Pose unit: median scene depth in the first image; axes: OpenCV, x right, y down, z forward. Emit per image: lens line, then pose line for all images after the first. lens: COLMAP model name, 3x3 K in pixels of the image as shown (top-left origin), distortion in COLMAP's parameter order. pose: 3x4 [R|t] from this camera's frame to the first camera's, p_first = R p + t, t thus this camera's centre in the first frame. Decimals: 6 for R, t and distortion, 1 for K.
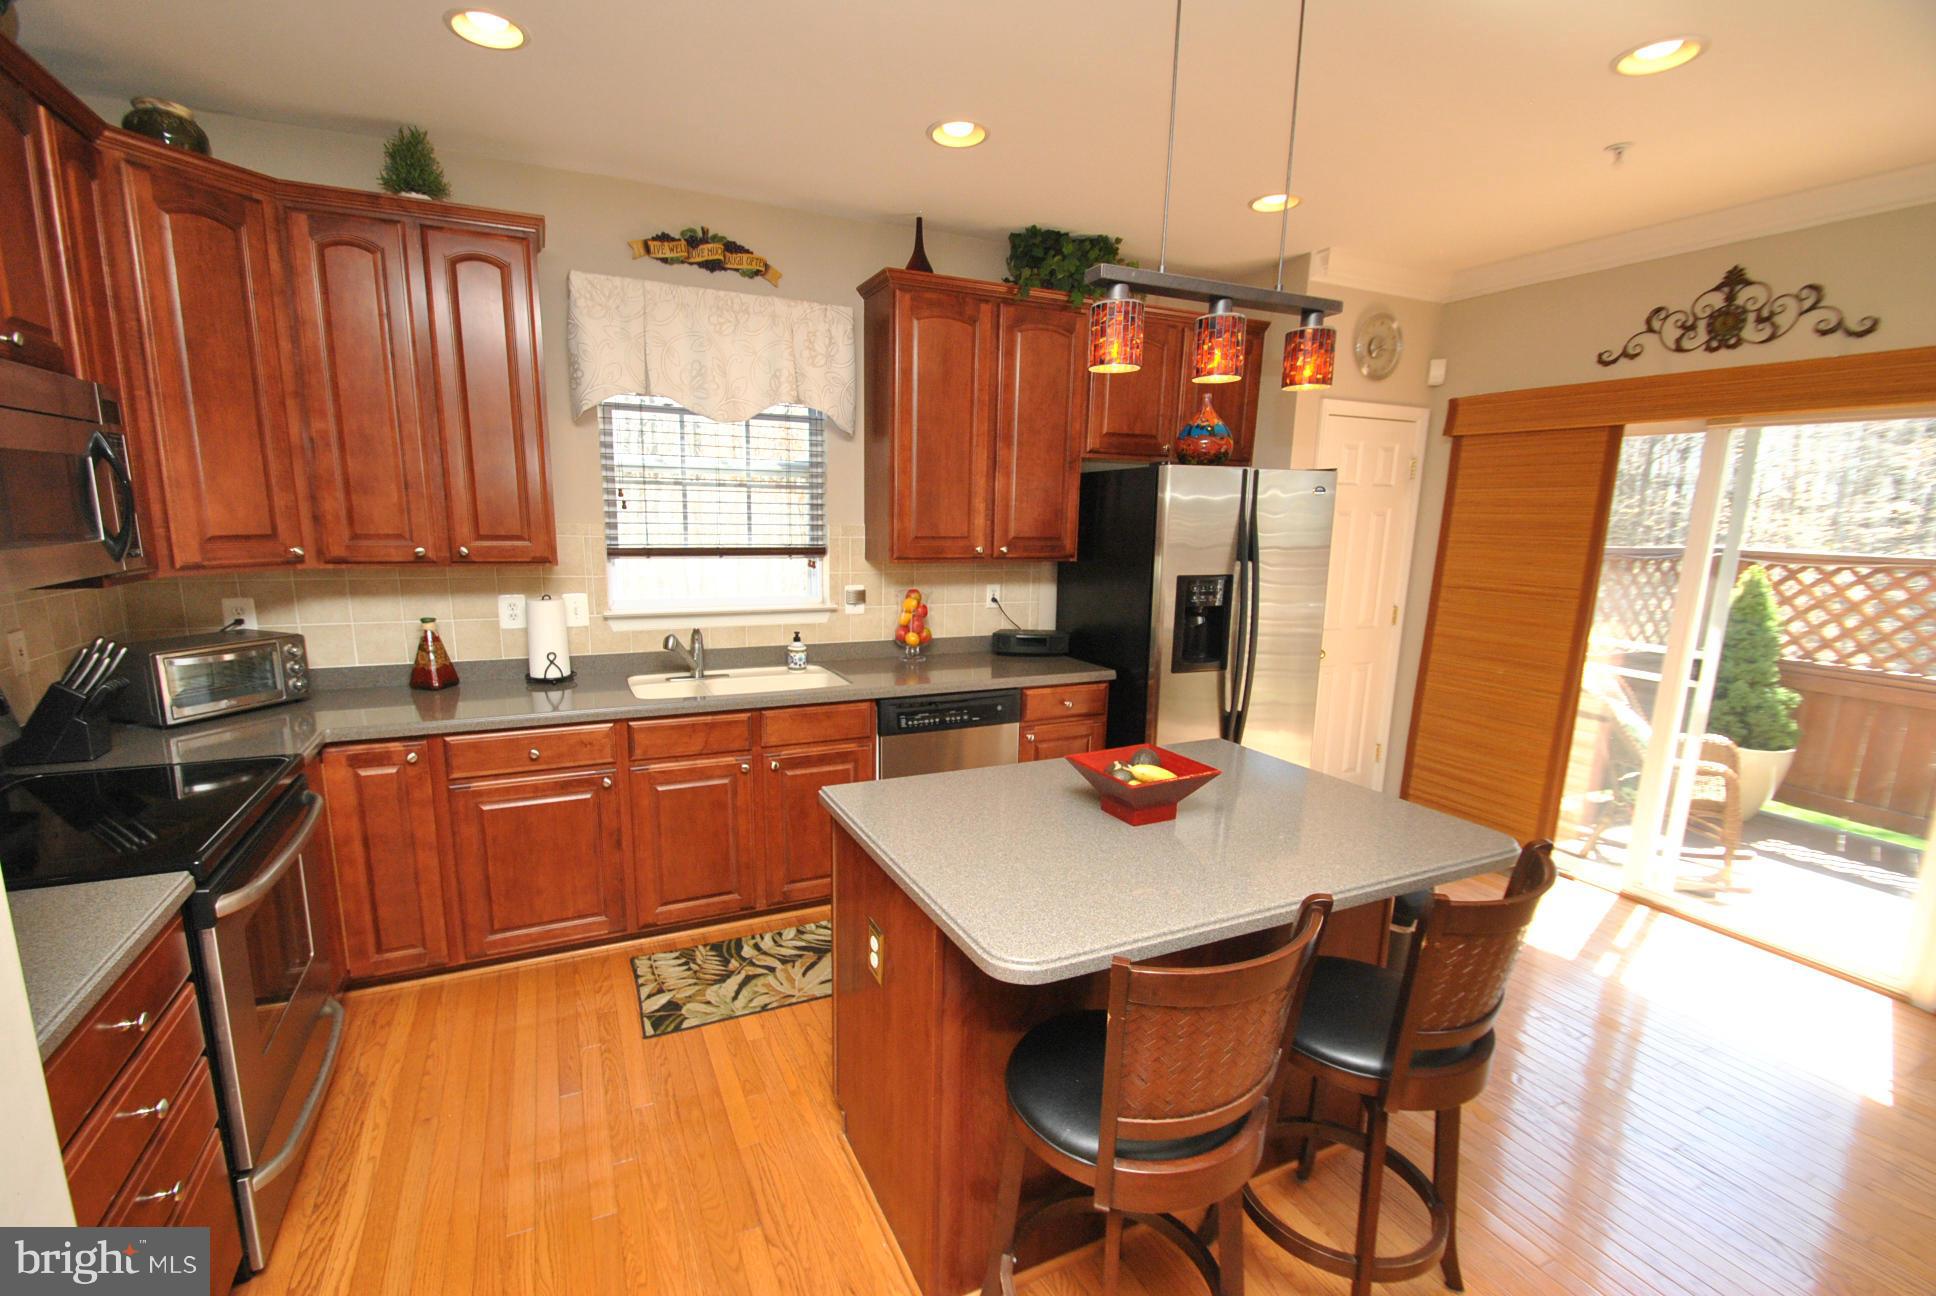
lens RADIAL K [[843.6, 0, 935.4], [0, 843.6, 682.3], [0, 0, 1]] dist [0.010599, -0.014026]
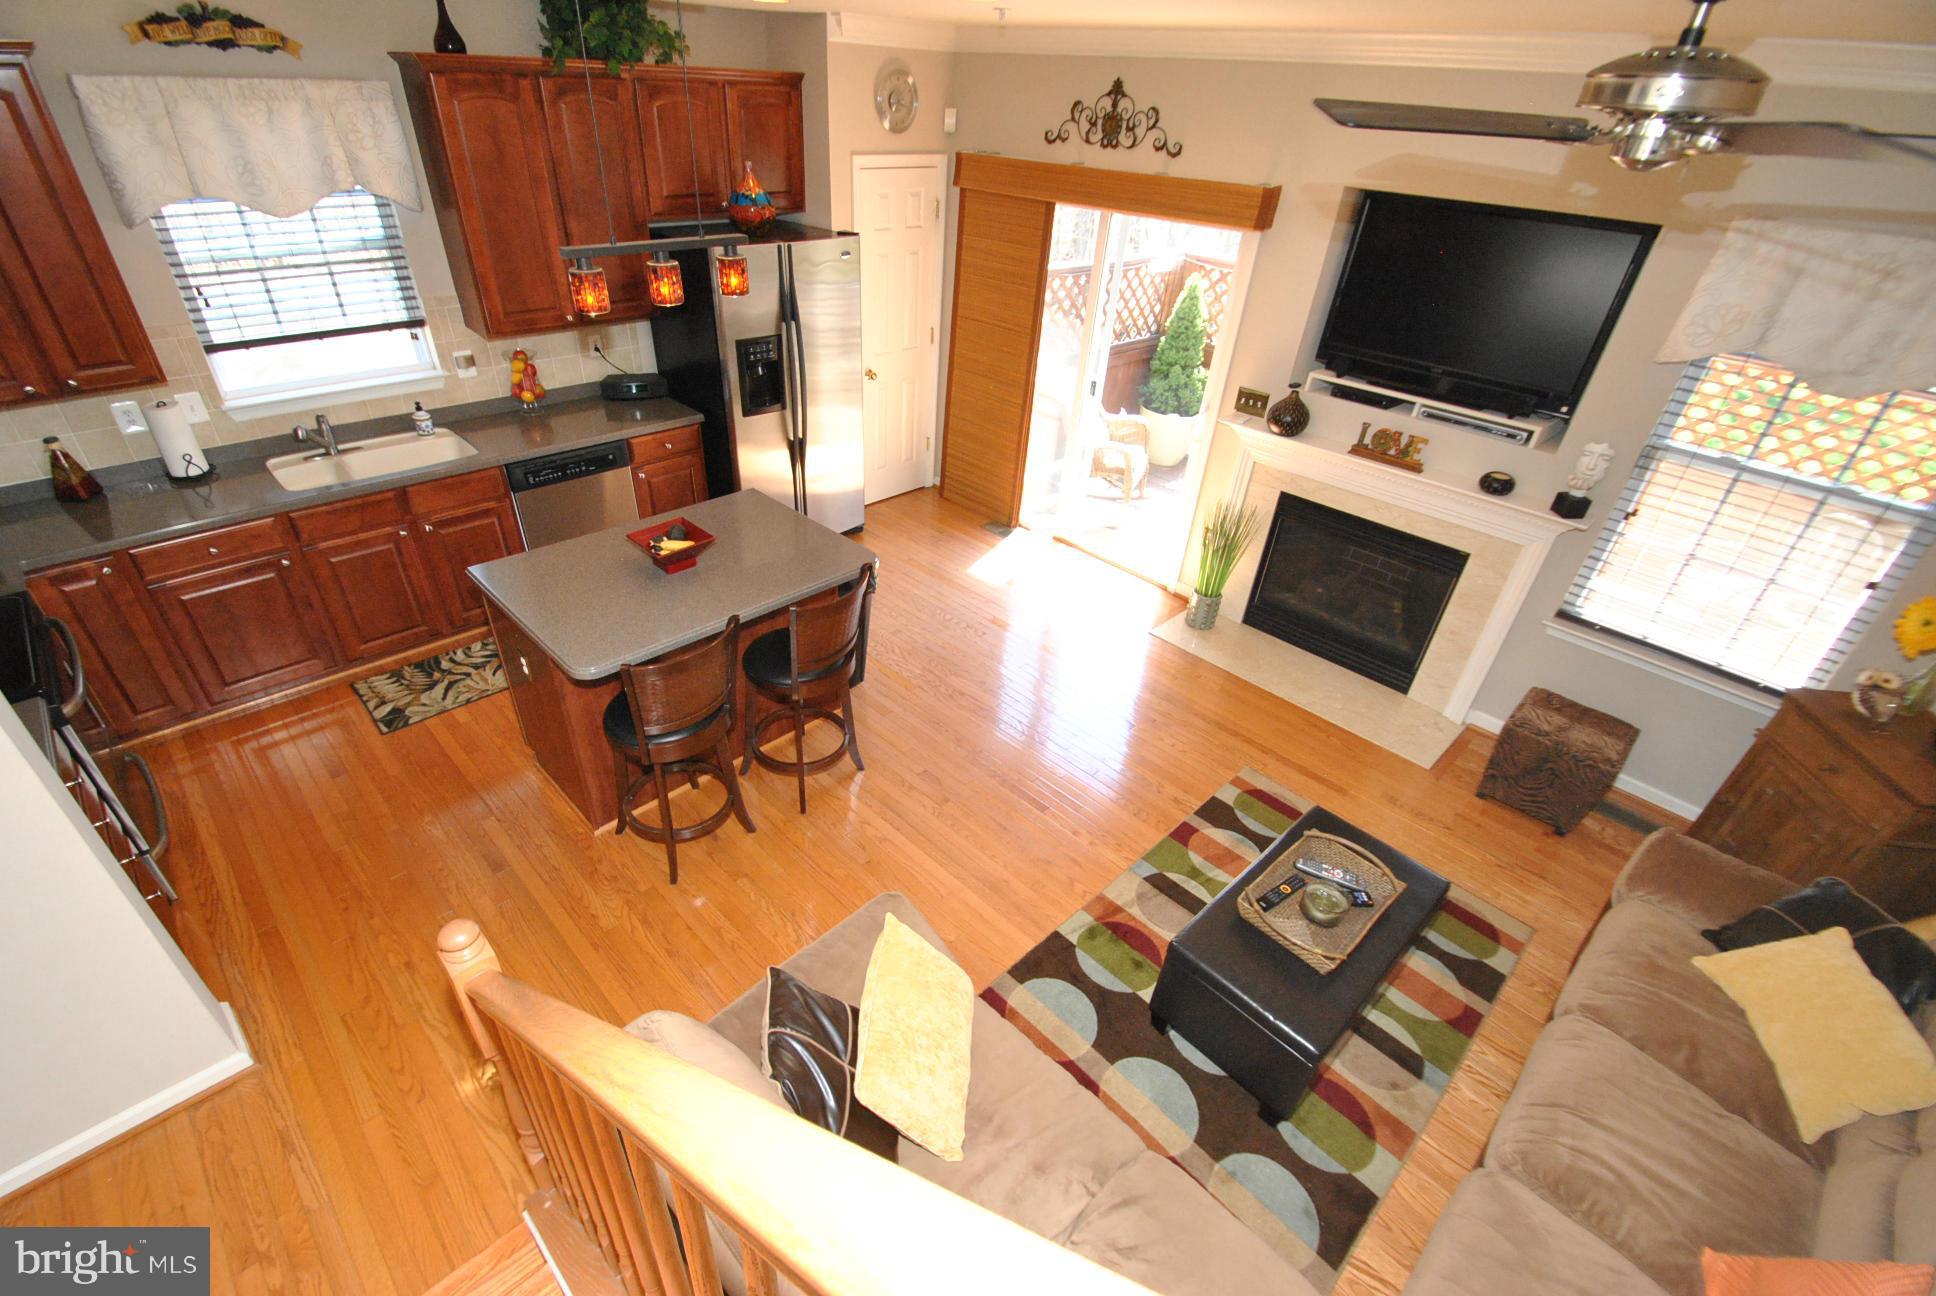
lens RADIAL K [[845.2, 0, 928.6], [0, 845.2, 683.0], [0, 0, 1]] dist [0.013873, -0.013846]
pose [[0.945160, -0.168017, 0.280075, 0.120551], [0.037543, 0.907737, 0.417857, -0.187756], [-0.324442, -0.384427, 0.864264, -0.426238]]
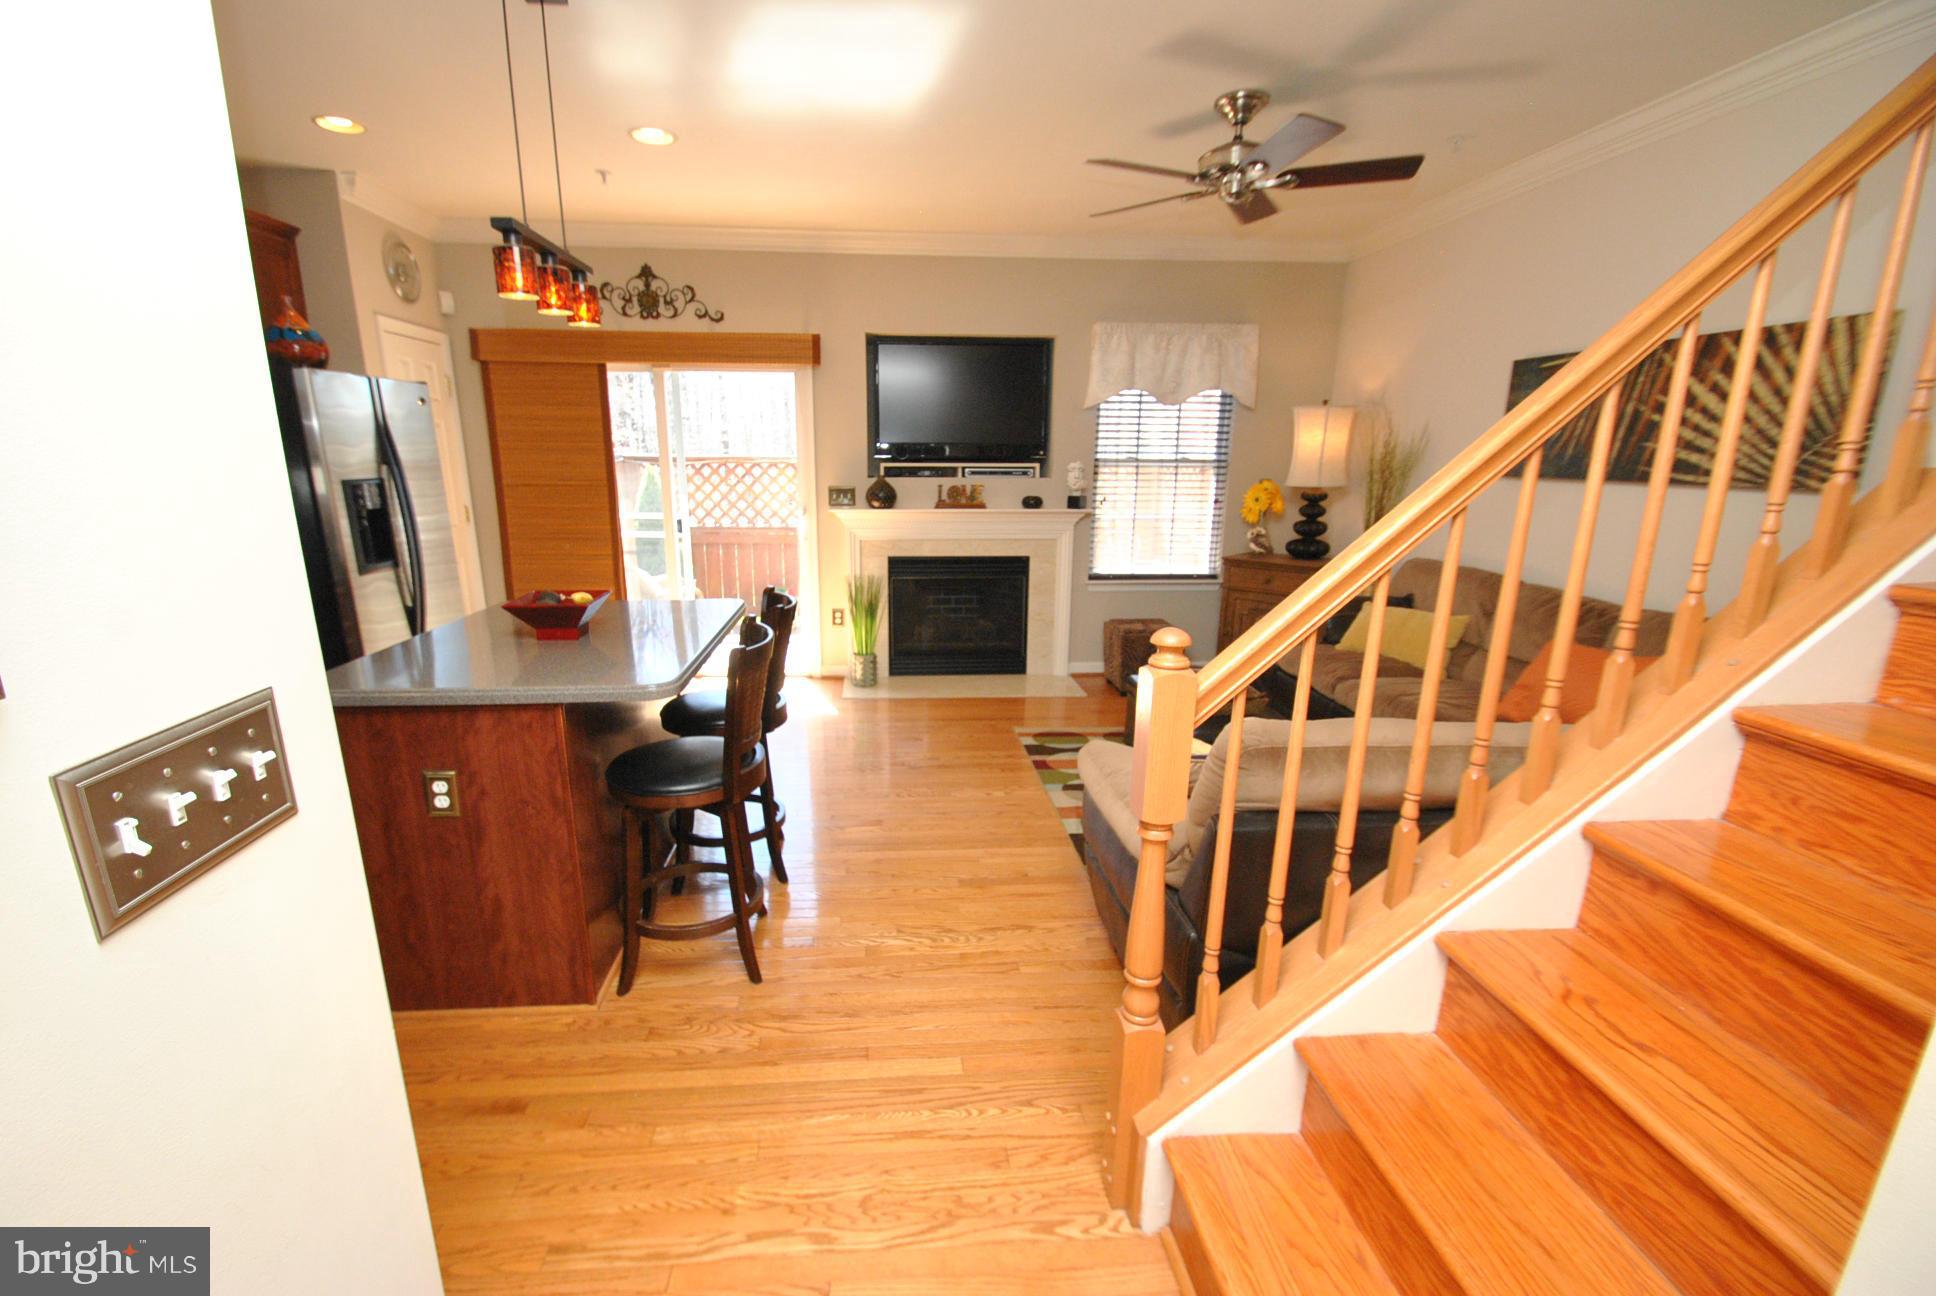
lens RADIAL K [[845.2, 0, 928.6], [0, 845.2, 683.0], [0, 0, 1]] dist [0.013873, -0.013846]
pose [[0.359469, -0.256913, 0.897094, -0.465279], [0.184748, 0.961918, 0.201448, 0.036719], [-0.914686, 0.093322, 0.393244, -0.038342]]
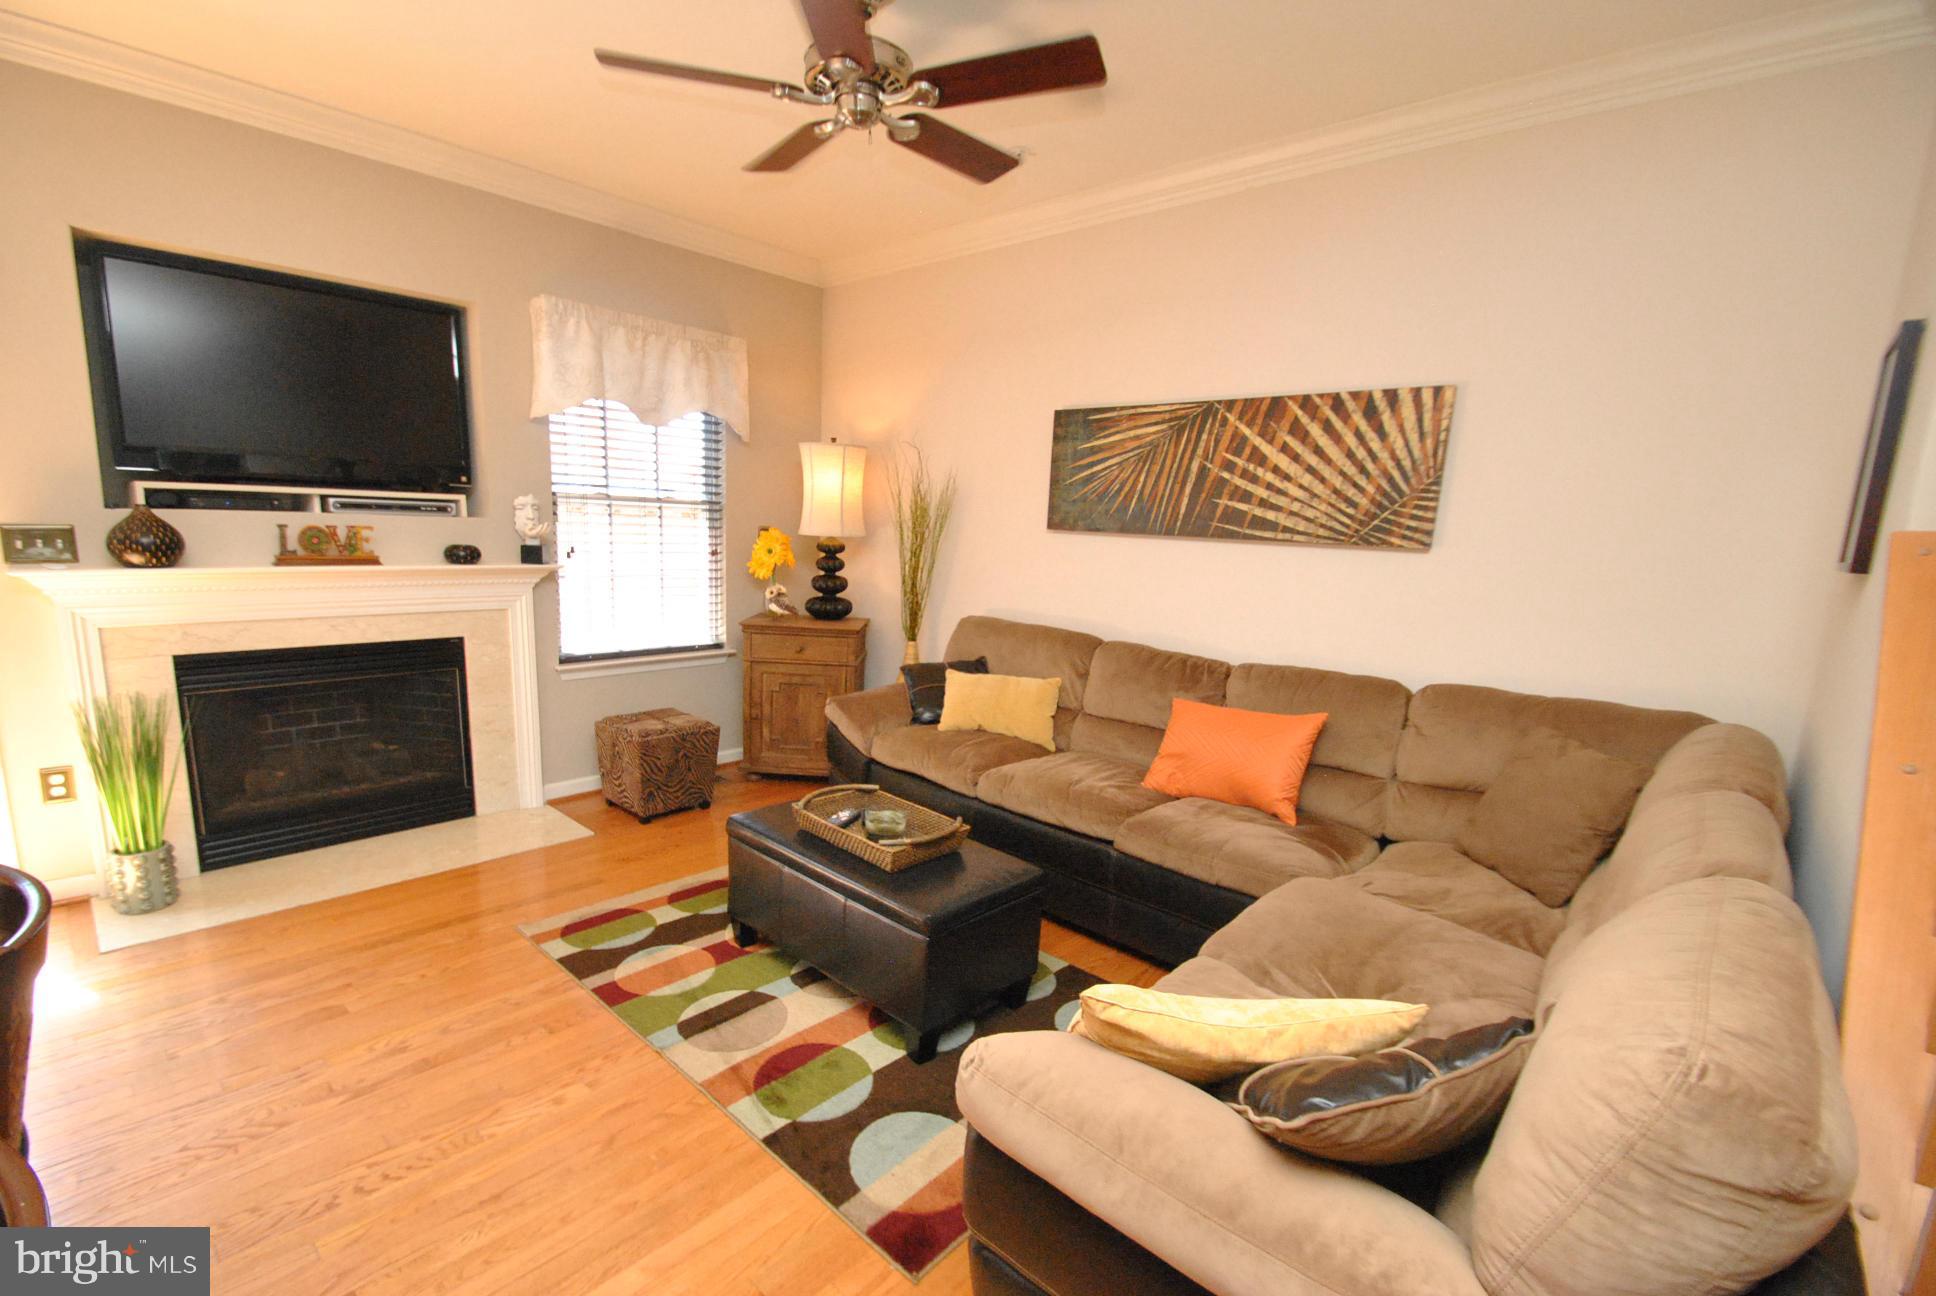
lens RADIAL K [[843.6, 0, 935.4], [0, 843.6, 682.3], [0, 0, 1]] dist [0.010599, -0.014026]
pose [[-0.377128, -0.208070, 0.902486, -0.035488], [0.134331, 0.951845, 0.275583, 0.007687], [-0.916368, 0.225162, -0.331017, 0.236186]]
